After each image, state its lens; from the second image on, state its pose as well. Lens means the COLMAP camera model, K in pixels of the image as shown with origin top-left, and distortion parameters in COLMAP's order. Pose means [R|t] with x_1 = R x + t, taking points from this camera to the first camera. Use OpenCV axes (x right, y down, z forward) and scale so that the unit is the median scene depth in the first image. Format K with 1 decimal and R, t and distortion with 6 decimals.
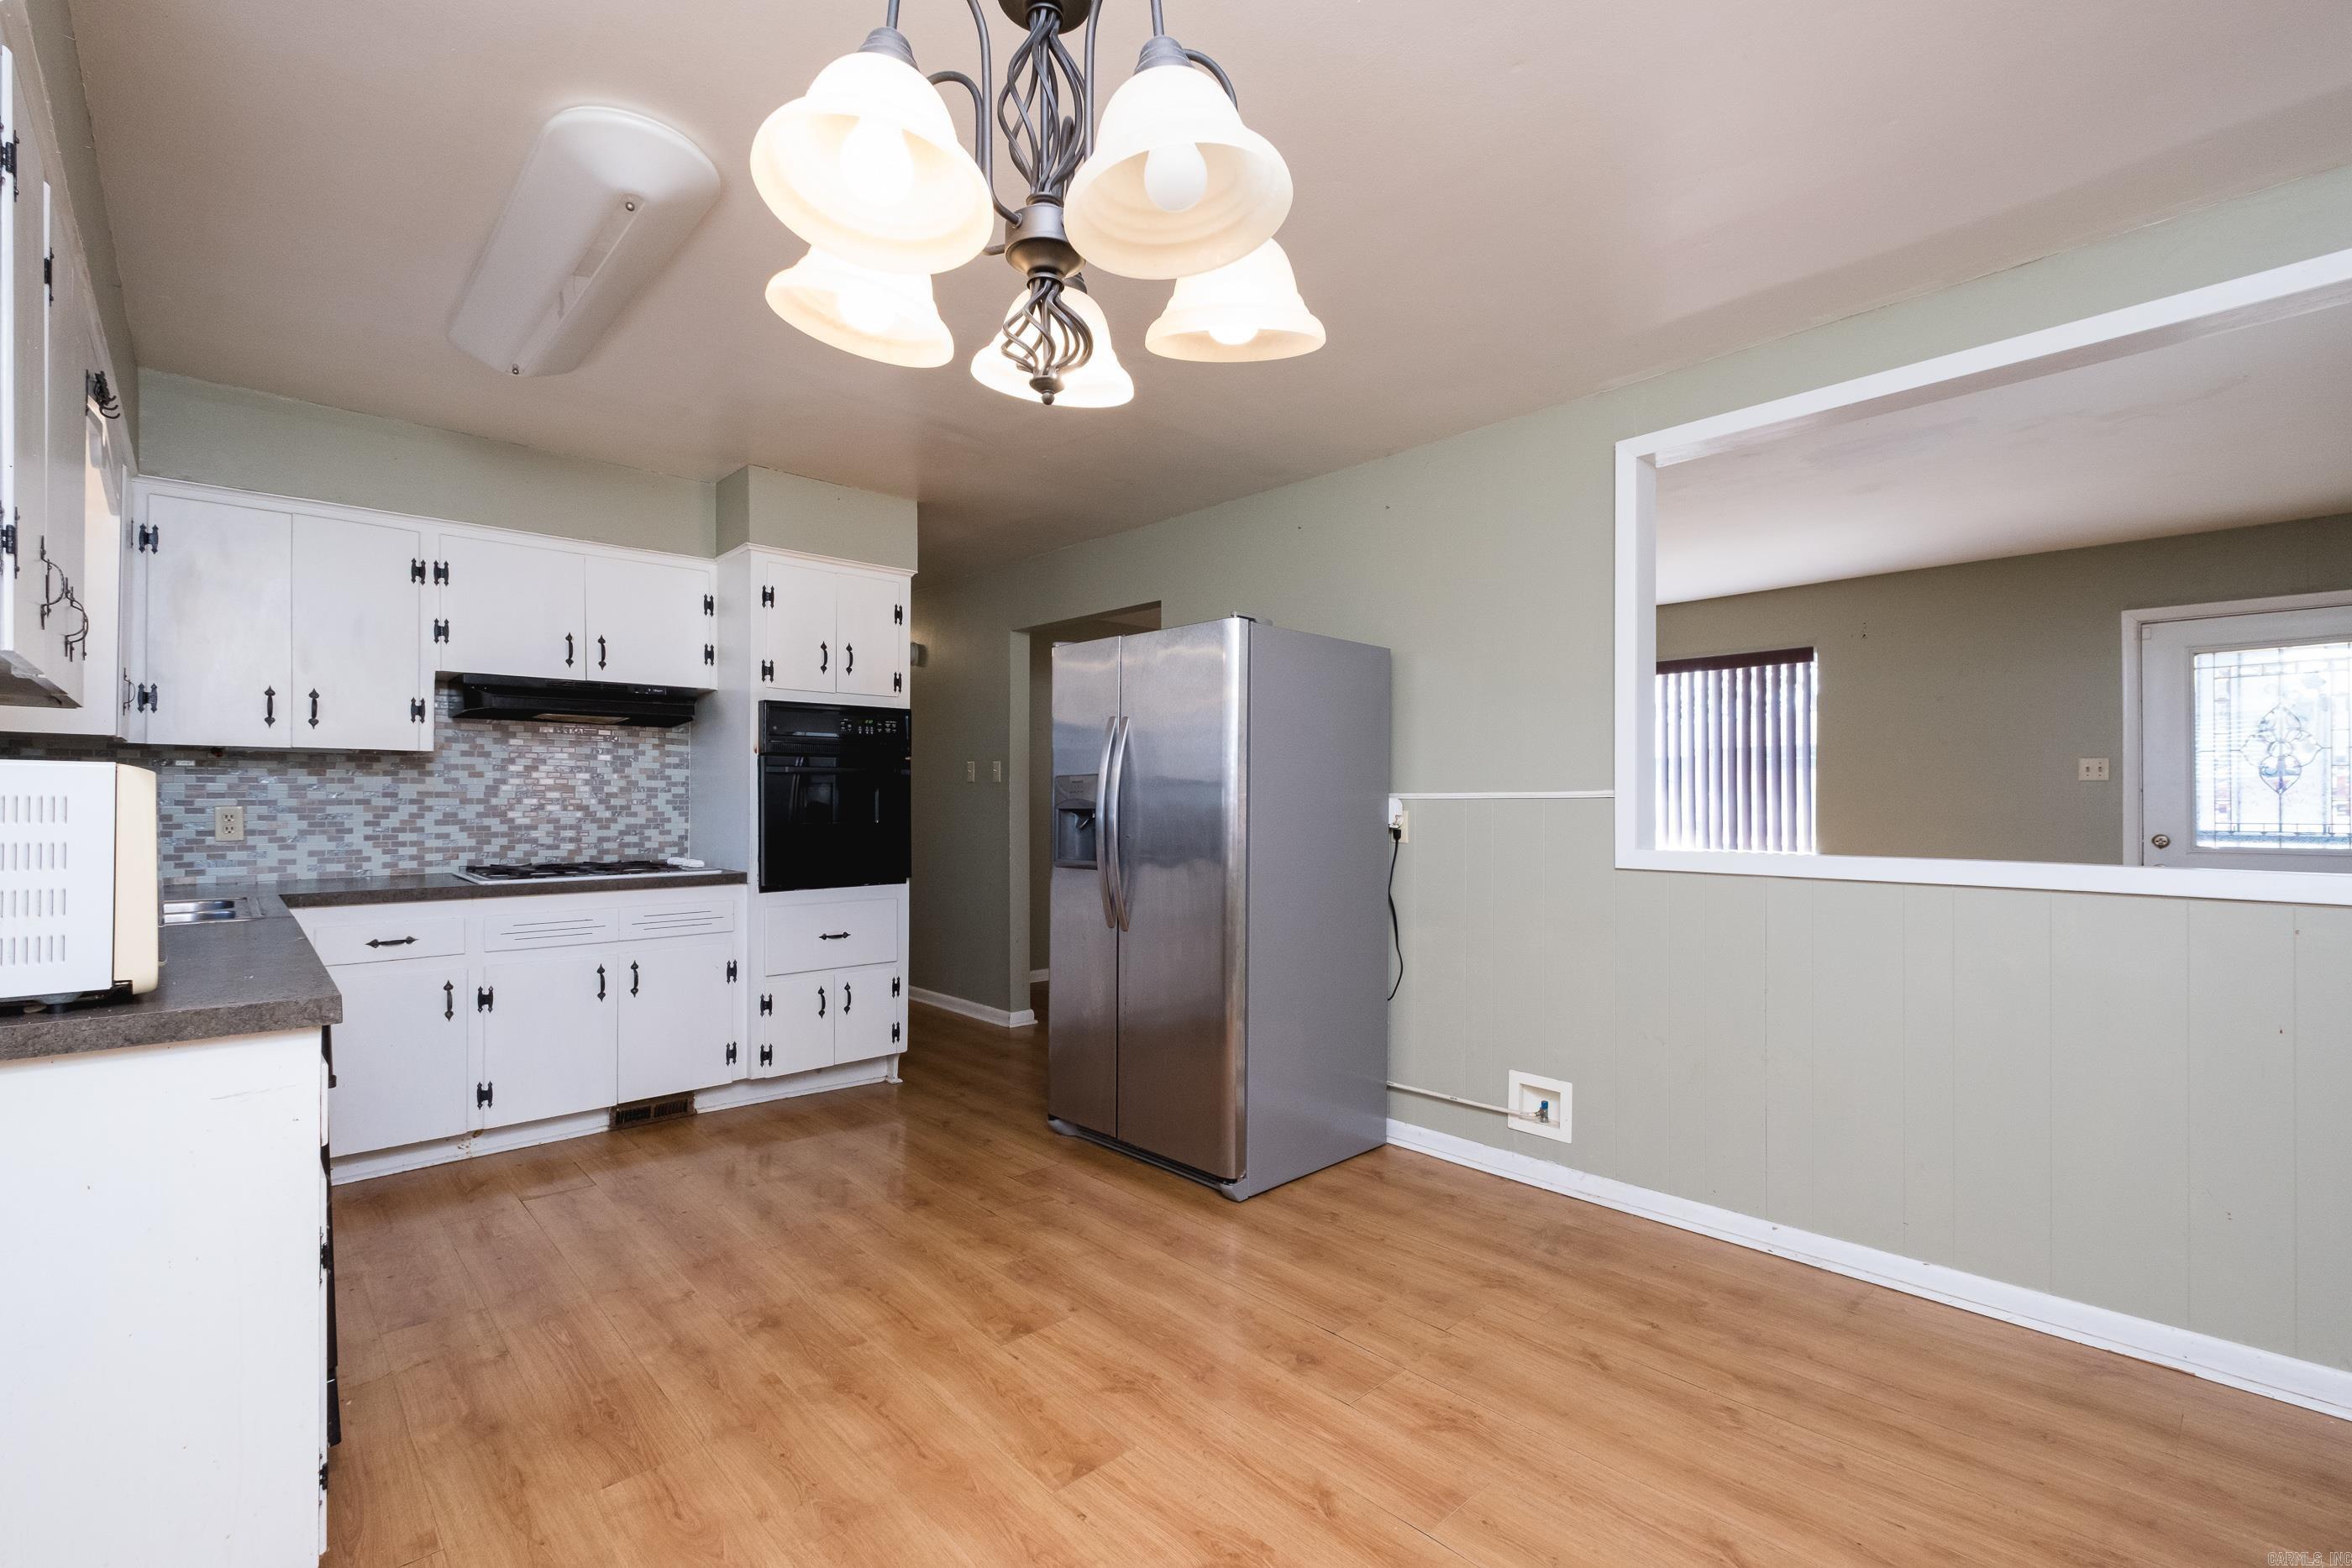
lens RADIAL K [[1037.9, 0, 1180.7], [0, 1037.9, 792.2], [0, 0, 1]] dist [0.010735, -0.006402]
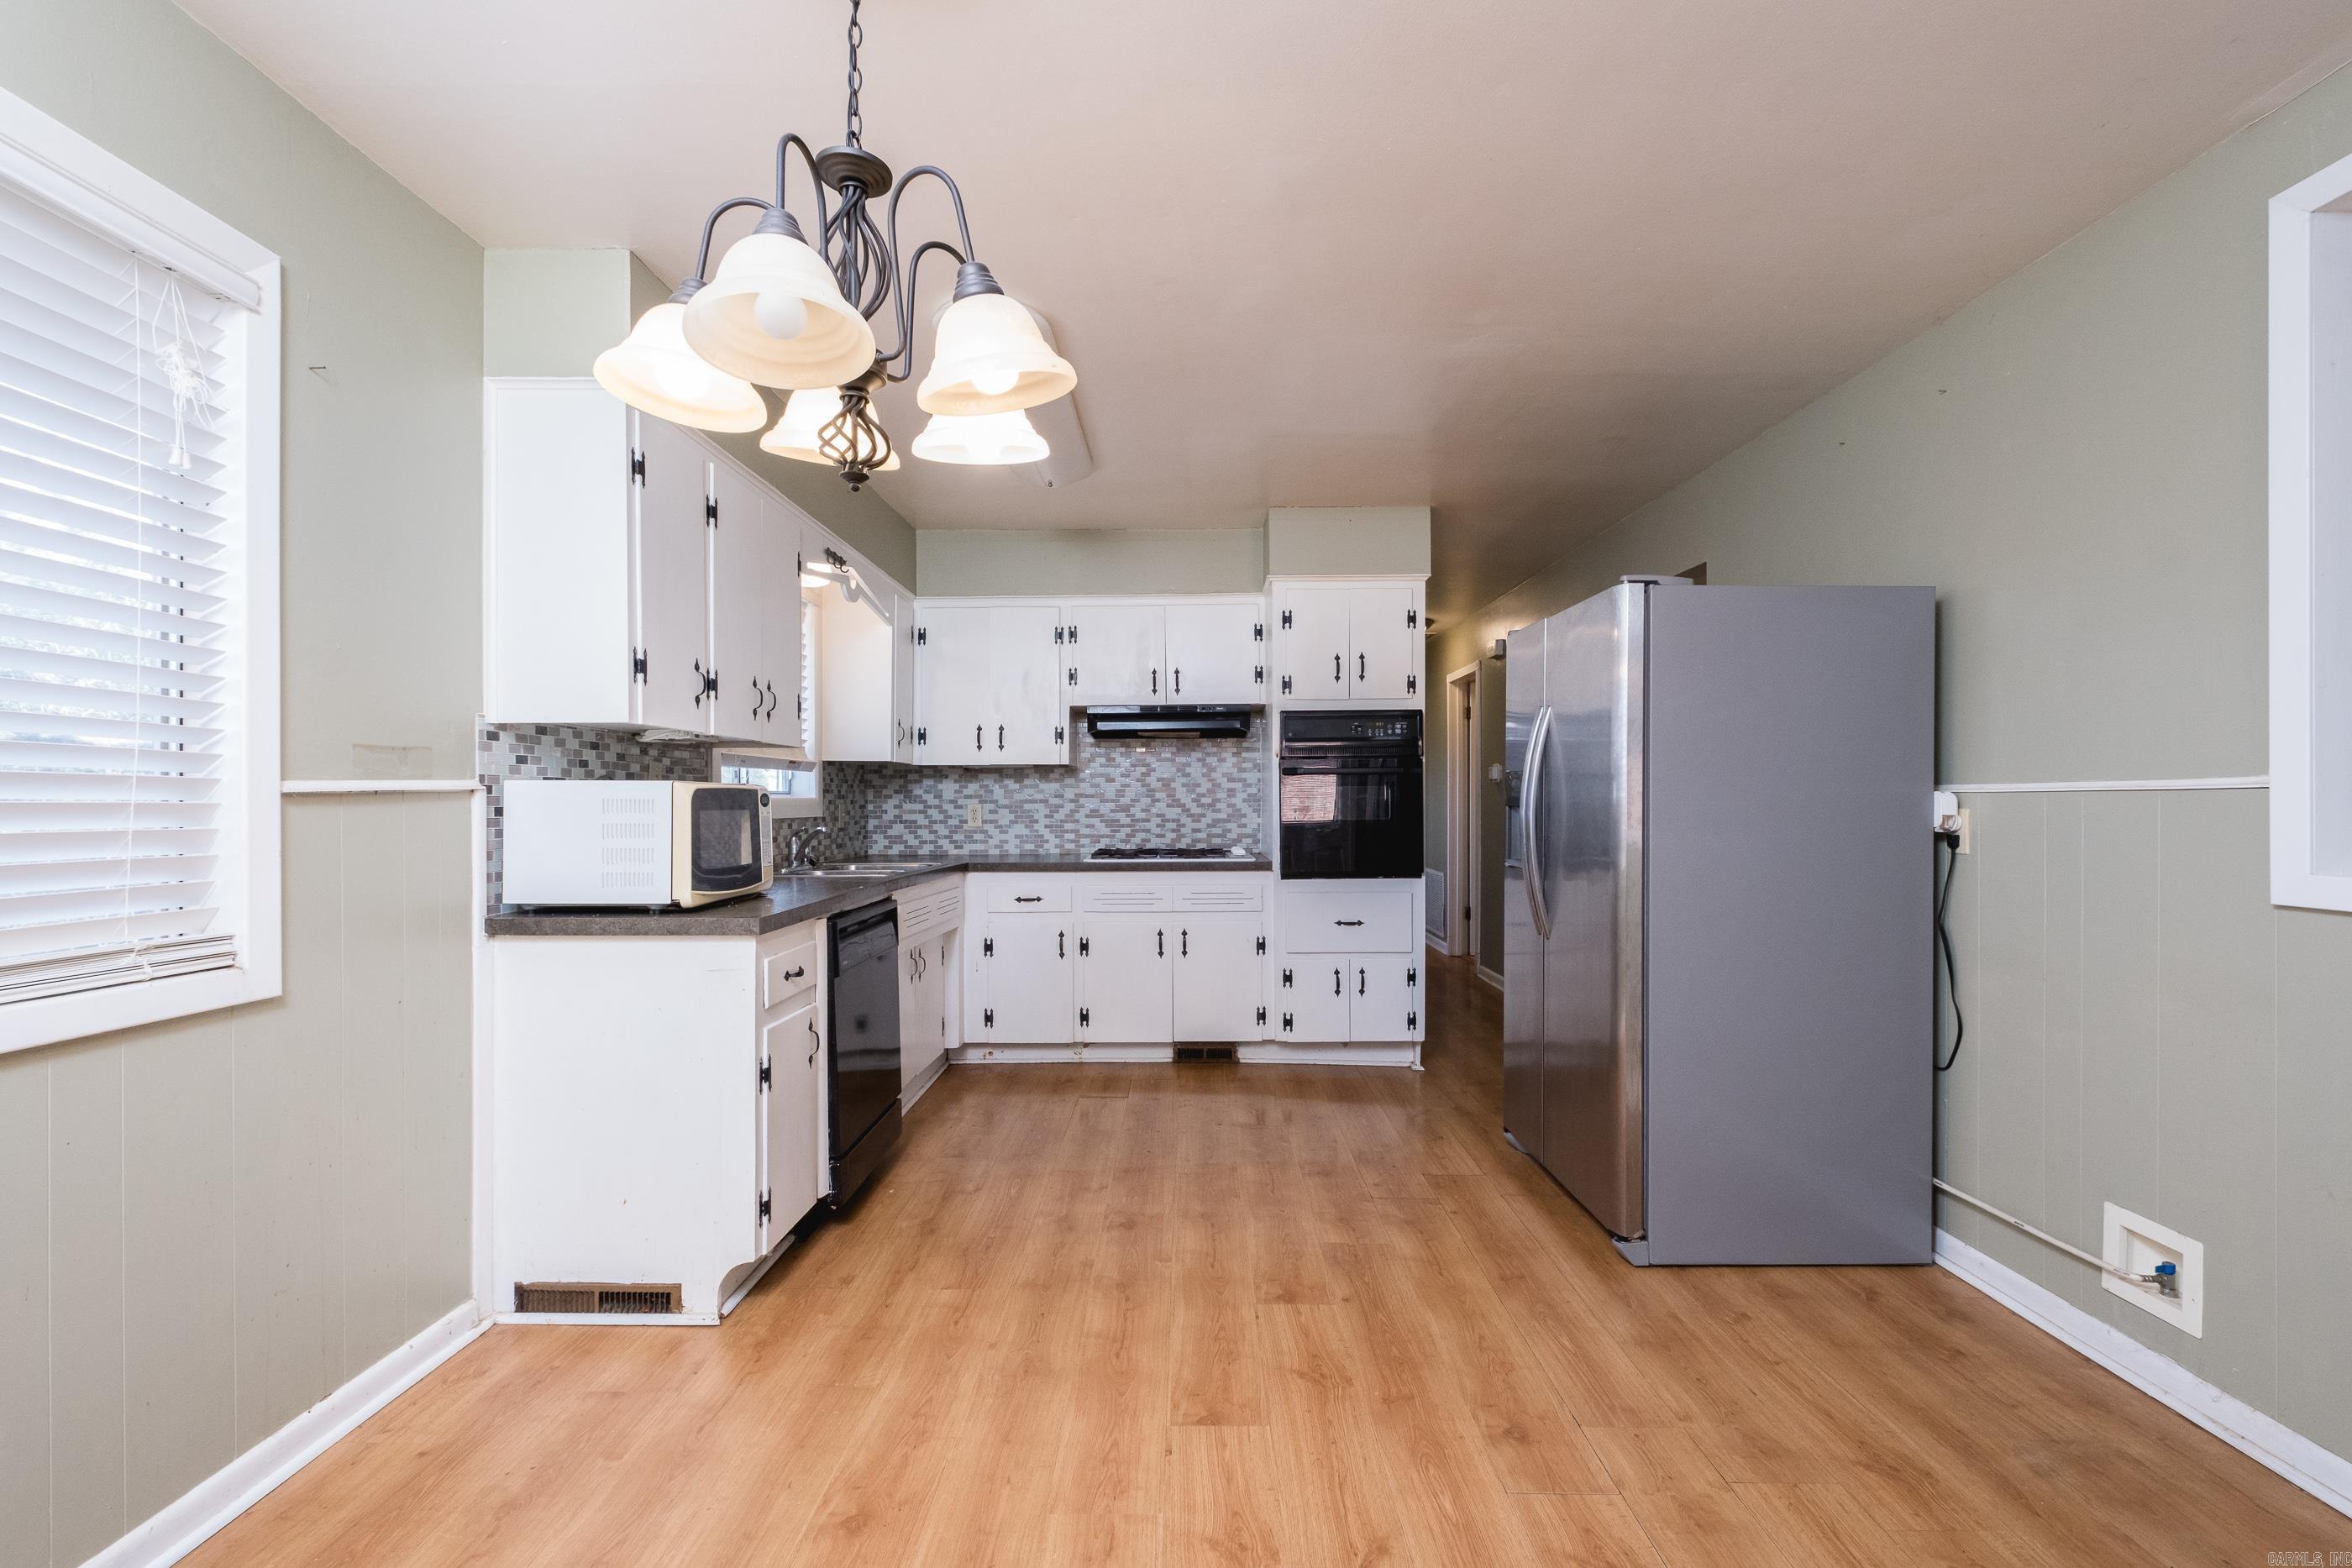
lens RADIAL K [[1037.9, 0, 1174.6], [0, 1037.9, 788.8], [0, 0, 1]] dist [0.010735, -0.006402]
pose [[0.720173, -0.011308, -0.693702, 0.339327], [0.011002, 0.999928, -0.004878, 0.001877], [0.693707, -0.004118, 0.720246, 0.109872]]
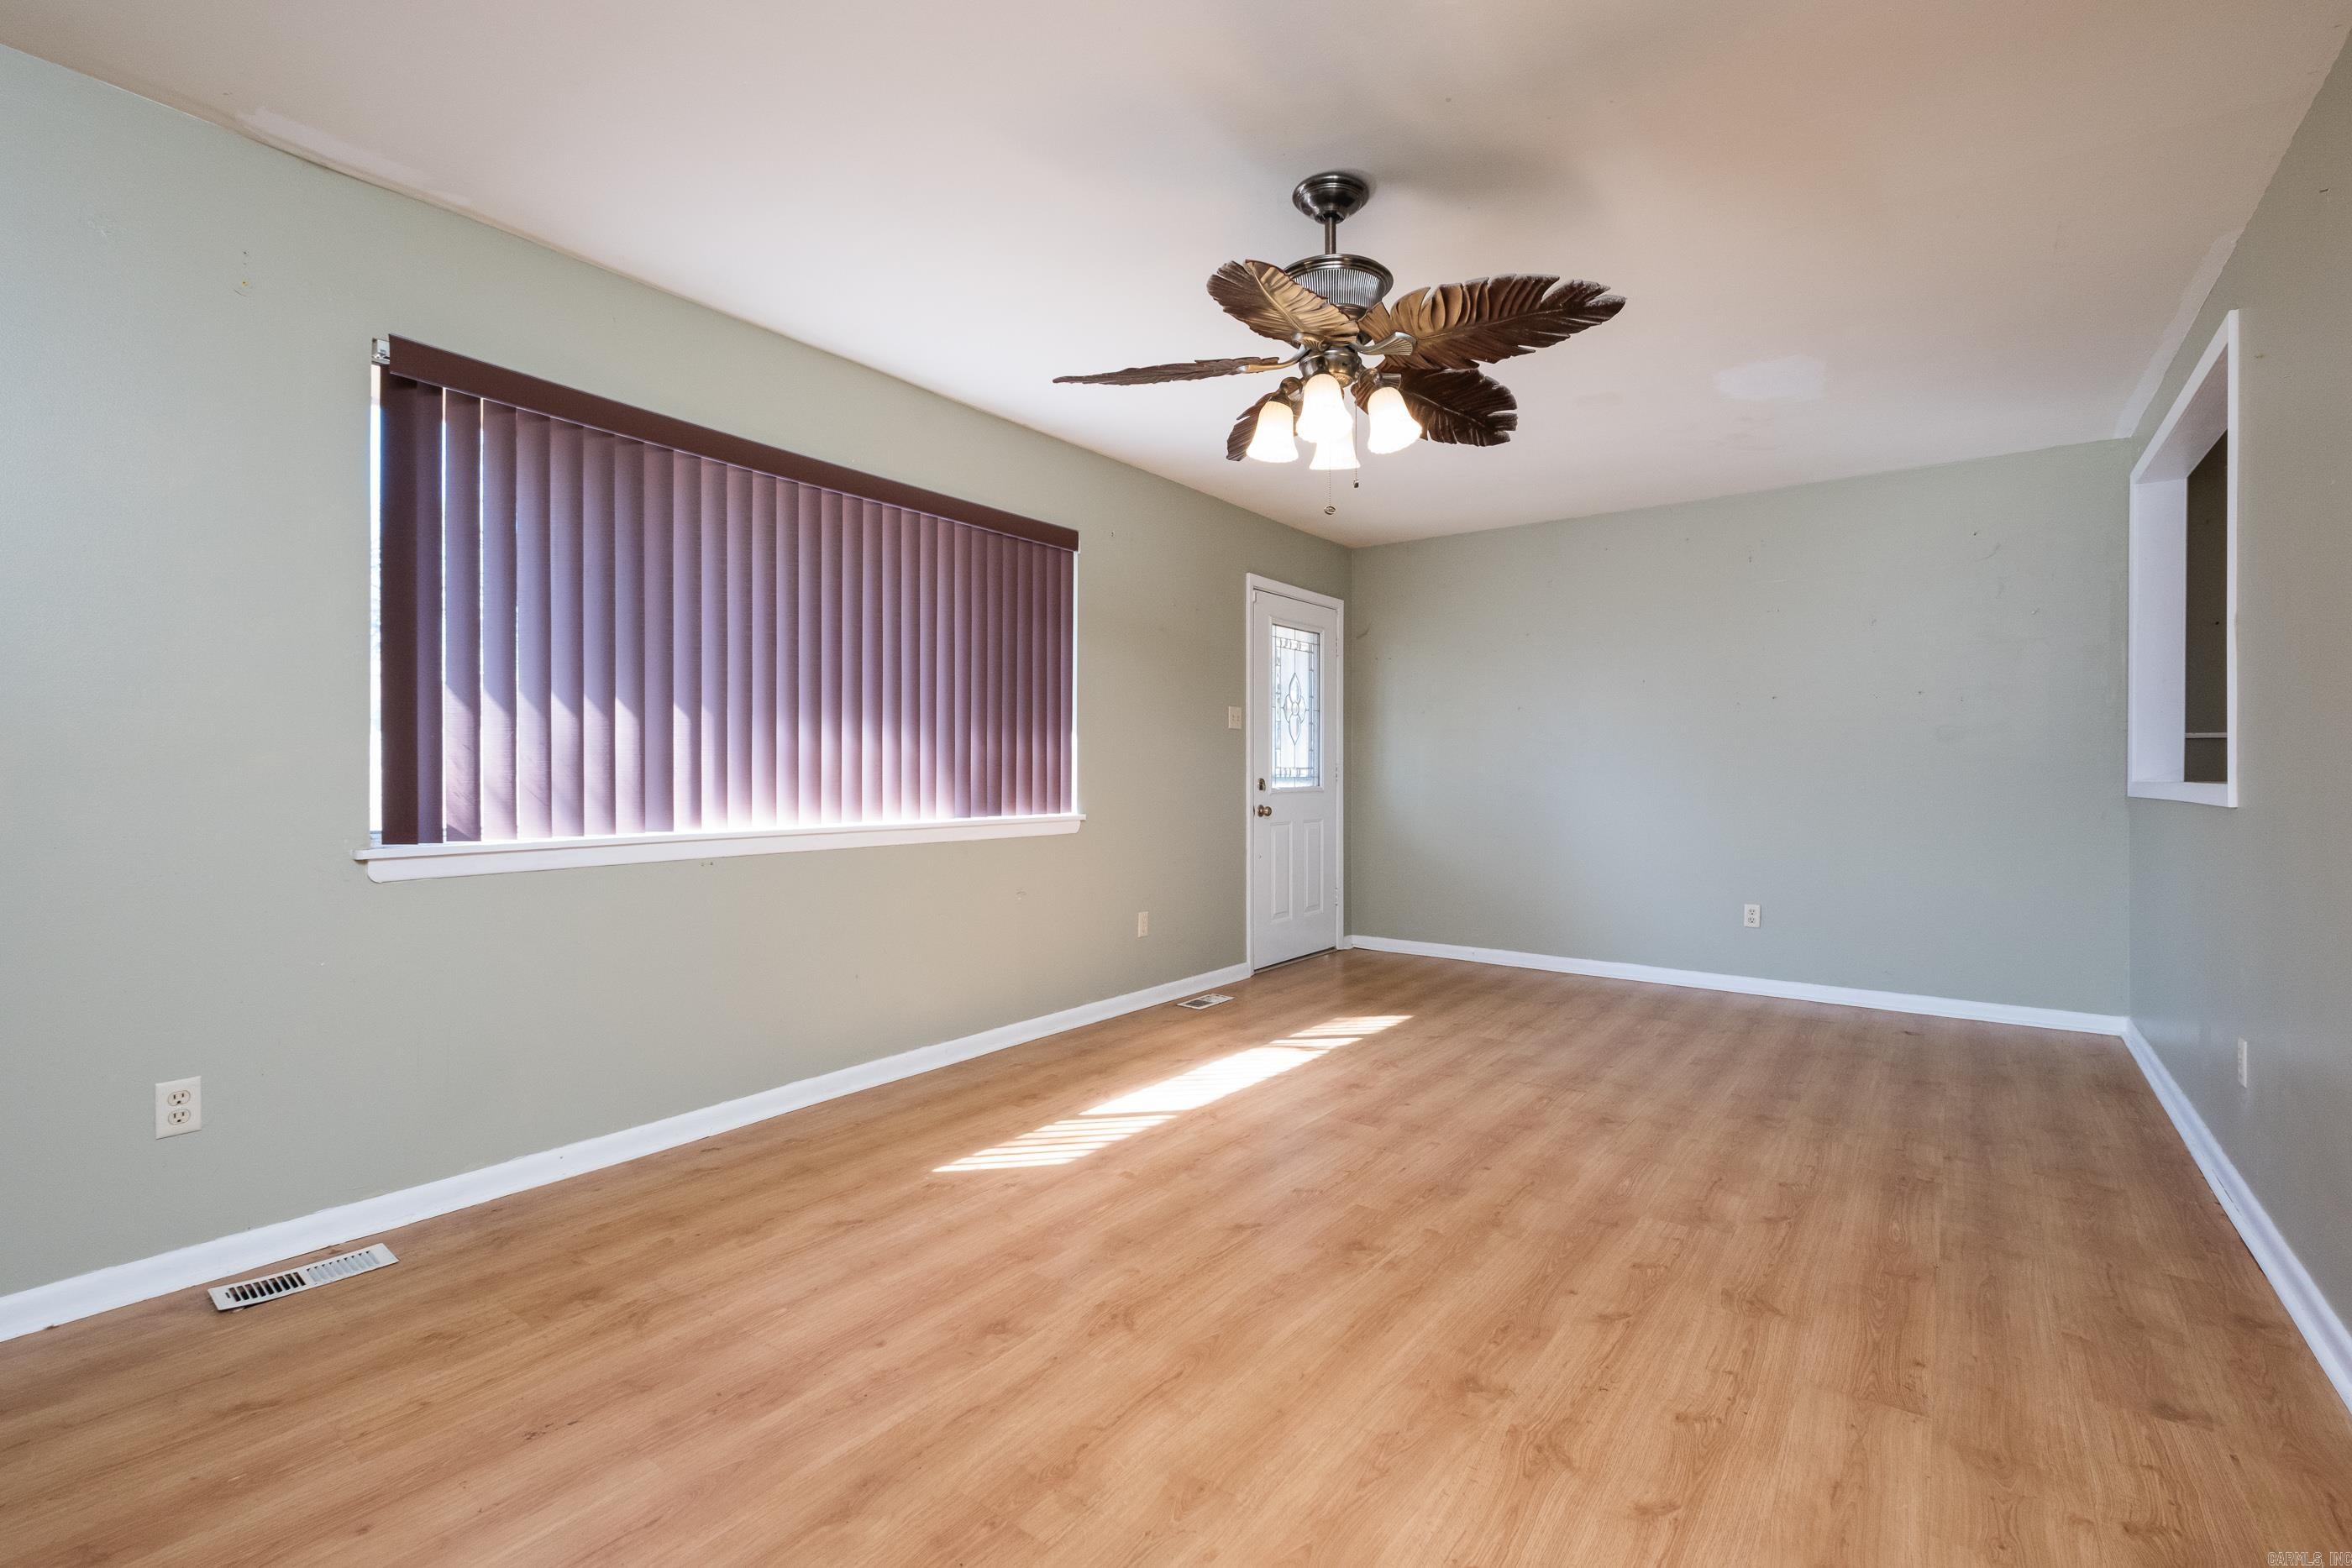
lens RADIAL K [[1037.9, 0, 1163.6], [0, 1037.9, 770.5], [0, 0, 1]] dist [0.010735, -0.006402]
pose [[-0.165704, 0.001440, 0.986175, -0.211284], [-0.012712, 0.999913, -0.003596, 0.053630], [-0.986094, -0.013132, -0.165671, 1.813503]]
